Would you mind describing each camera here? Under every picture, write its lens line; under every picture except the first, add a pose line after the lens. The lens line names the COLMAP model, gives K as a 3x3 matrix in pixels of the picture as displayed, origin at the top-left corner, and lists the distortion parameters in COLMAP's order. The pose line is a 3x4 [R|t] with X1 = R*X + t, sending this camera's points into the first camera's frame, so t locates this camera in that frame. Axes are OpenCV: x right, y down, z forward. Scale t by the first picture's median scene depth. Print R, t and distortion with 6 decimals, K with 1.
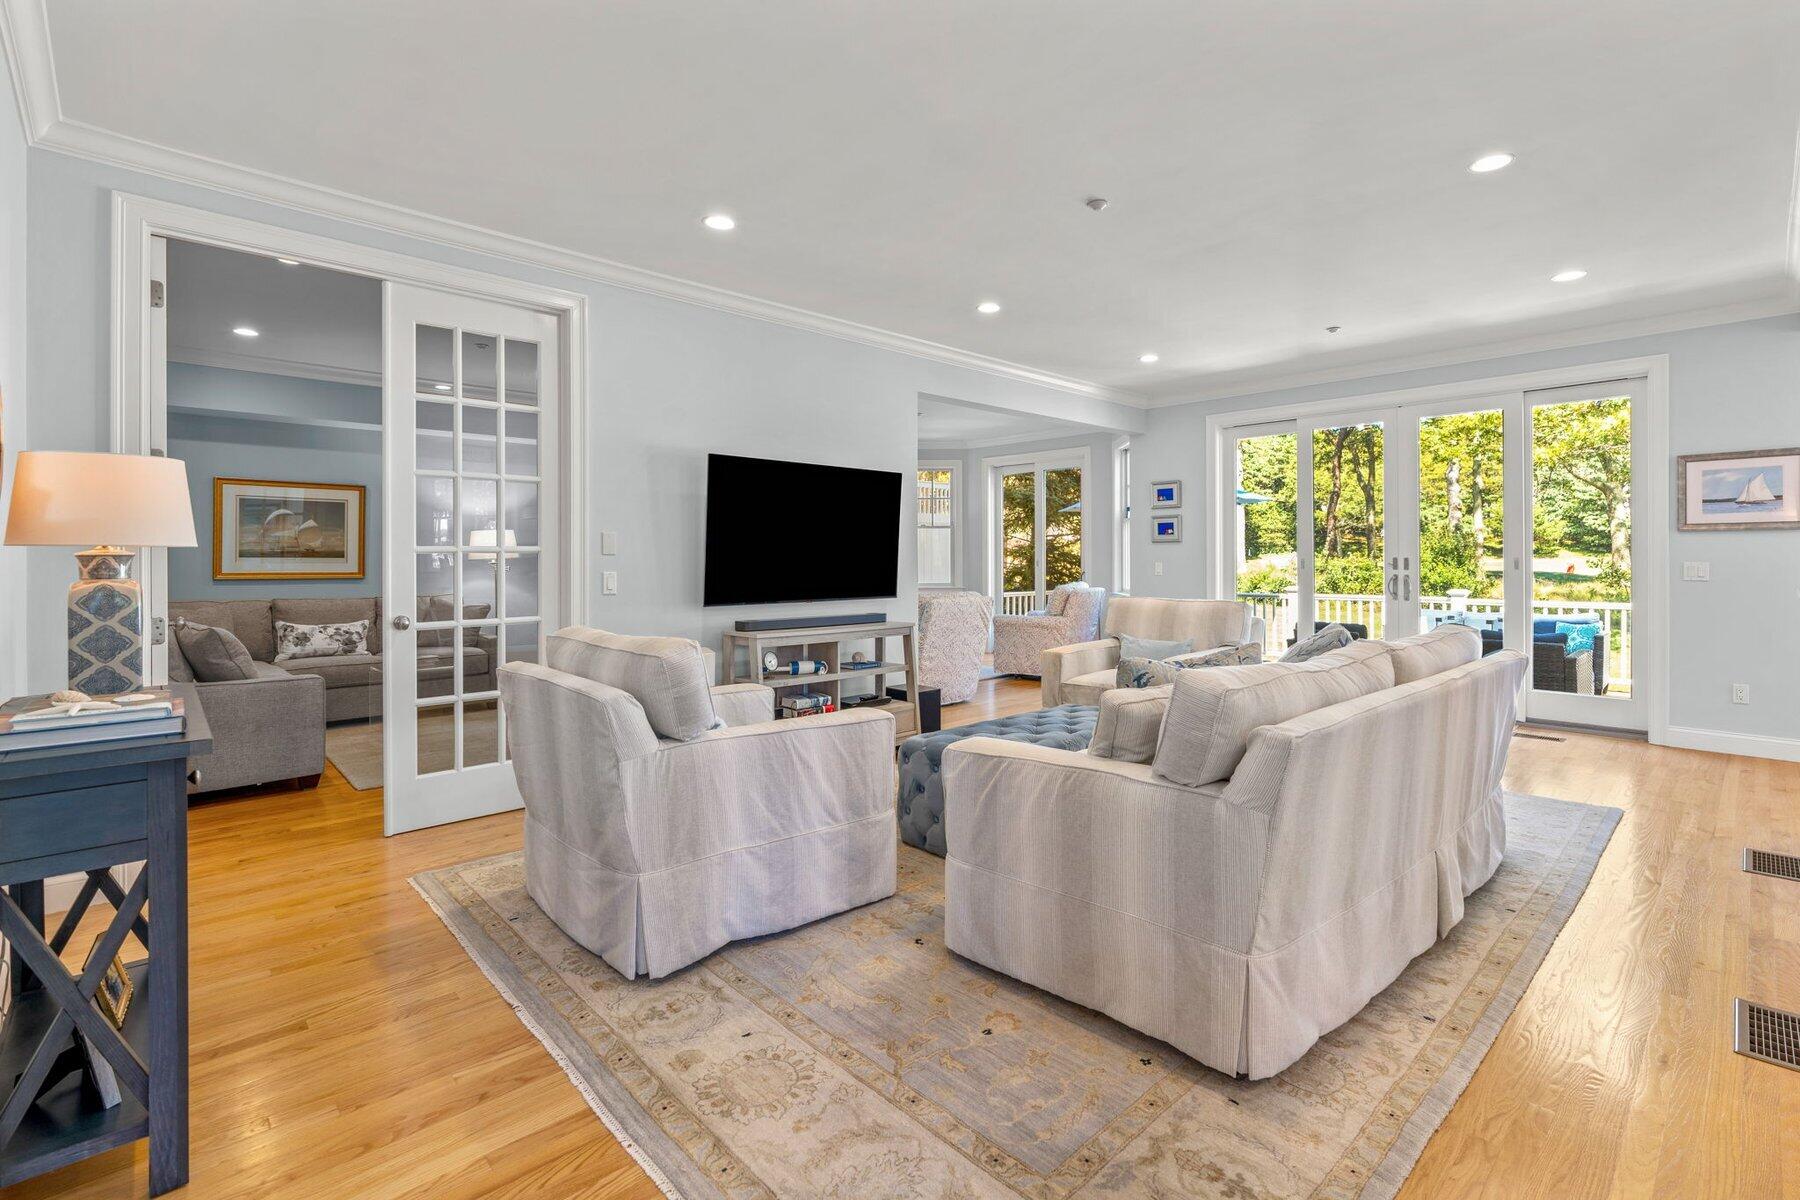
lens RADIAL K [[816.8, 0, 906.7], [0, 816.8, 565.8], [0, 0, 1]] dist [-0.009449, 0.003434]
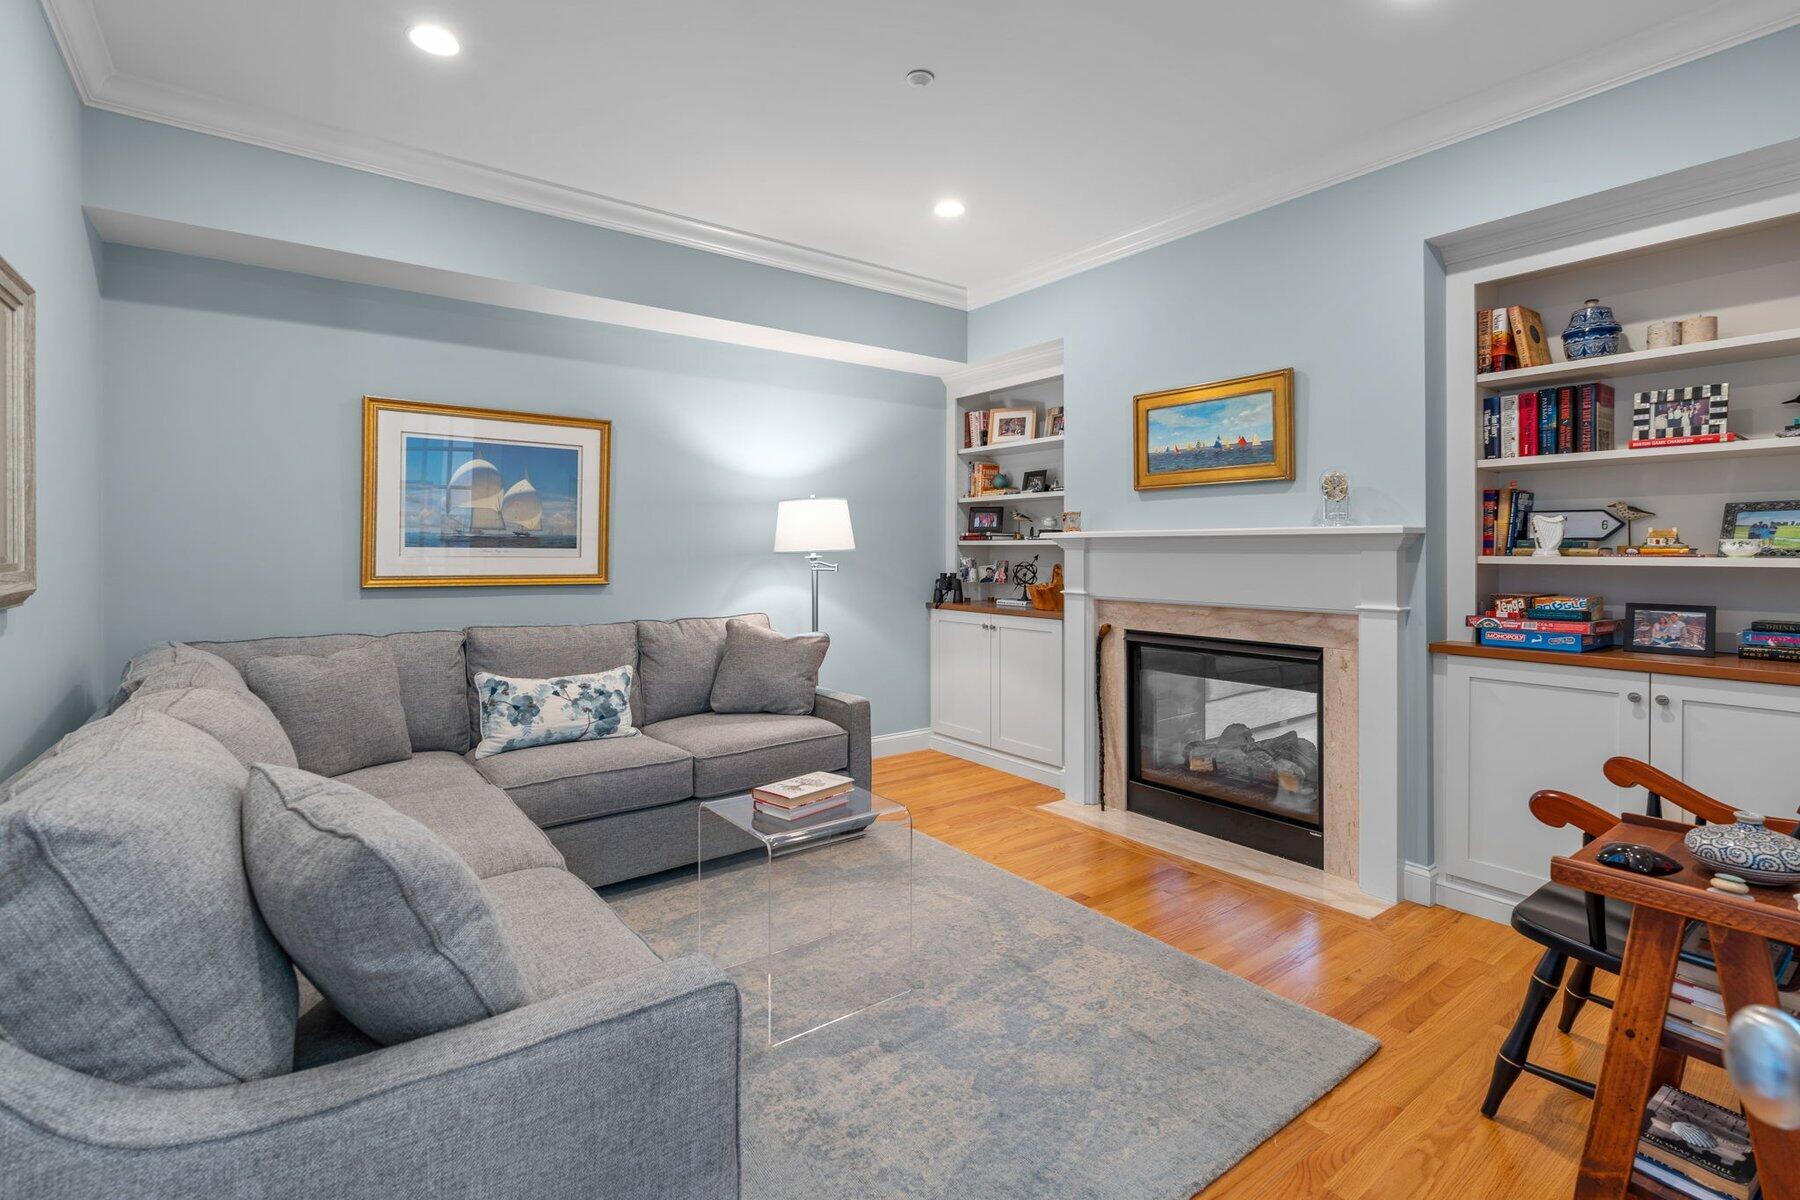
lens RADIAL K [[816.8, 0, 915.6], [0, 816.8, 554.4], [0, 0, 1]] dist [-0.009449, 0.003434]
pose [[0.994549, 0.002664, -0.104241, -0.431058], [-0.003448, 0.999967, -0.007337, -0.002261], [0.104218, 0.007656, 0.994525, 0.501363]]
